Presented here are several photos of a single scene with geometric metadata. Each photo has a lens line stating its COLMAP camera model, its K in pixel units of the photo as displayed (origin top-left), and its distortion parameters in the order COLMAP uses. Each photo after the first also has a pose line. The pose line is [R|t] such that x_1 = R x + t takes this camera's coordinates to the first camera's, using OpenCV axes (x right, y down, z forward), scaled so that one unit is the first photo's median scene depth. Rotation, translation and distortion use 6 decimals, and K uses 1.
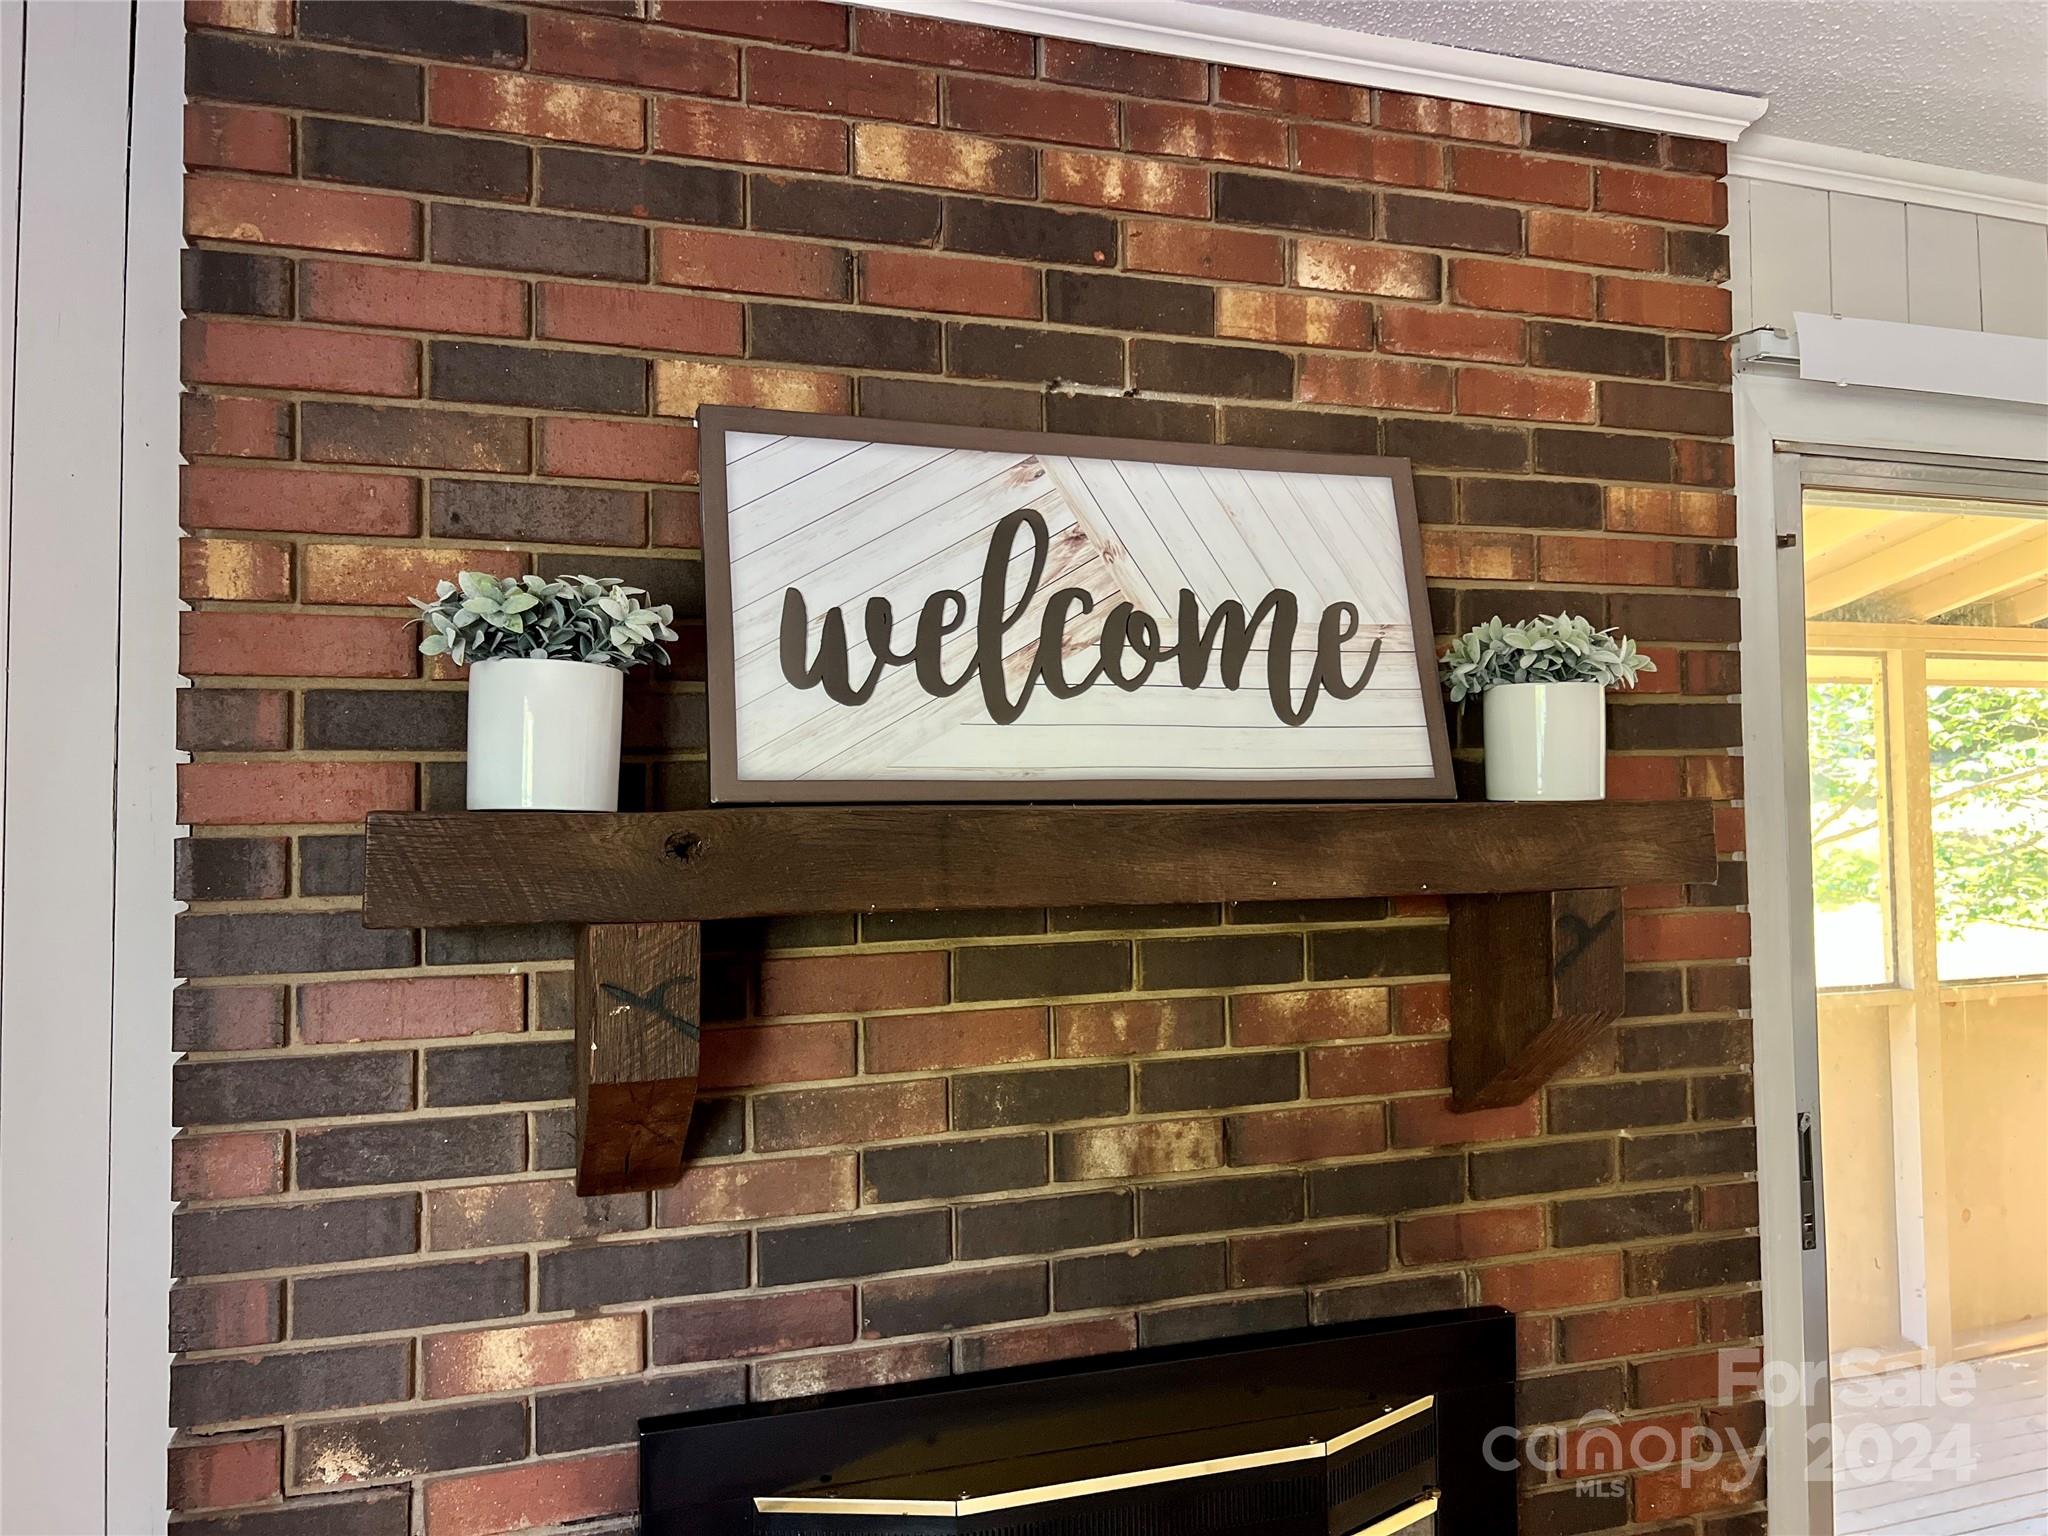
lens RADIAL K [[1631.0, 0, 1068.6], [0, 1631.0, 762.8], [0, 0, 1]] dist [0.078942, -0.113899]
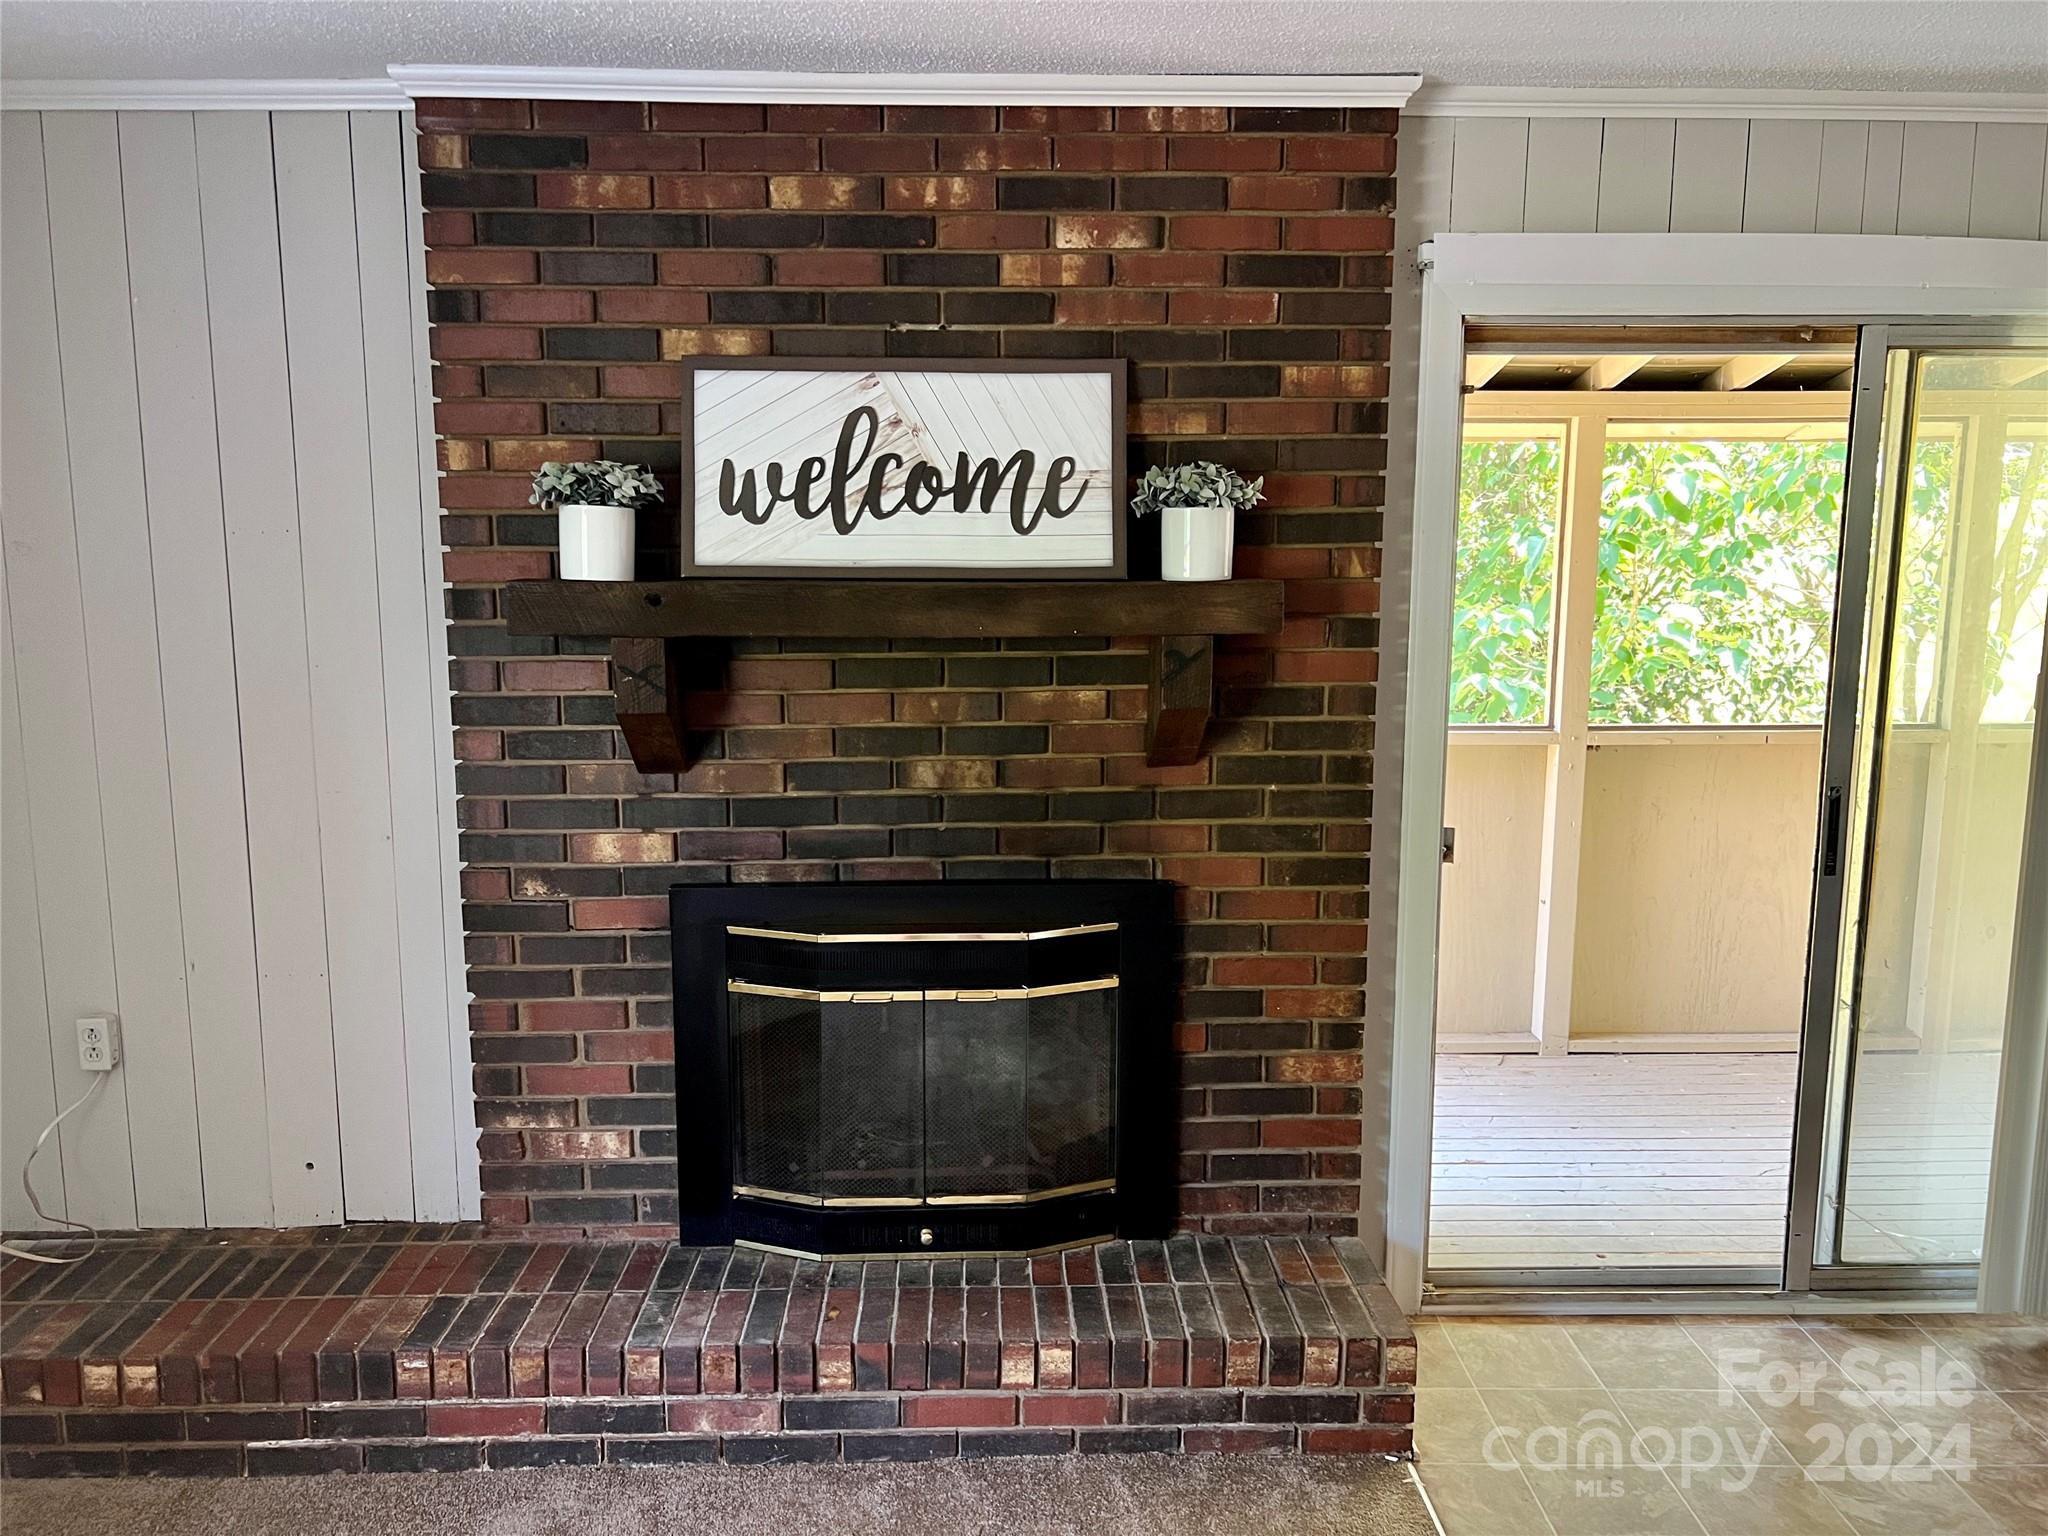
lens RADIAL K [[1552.1, 0, 1011.1], [0, 1552.1, 782.2], [0, 0, 1]] dist [0.075575, -0.092059]
pose [[0.950216, 0.063315, -0.305091, 0.650516], [-0.001577, 0.980102, 0.198489, -0.093072], [0.311587, -0.188126, 0.931408, -0.569114]]
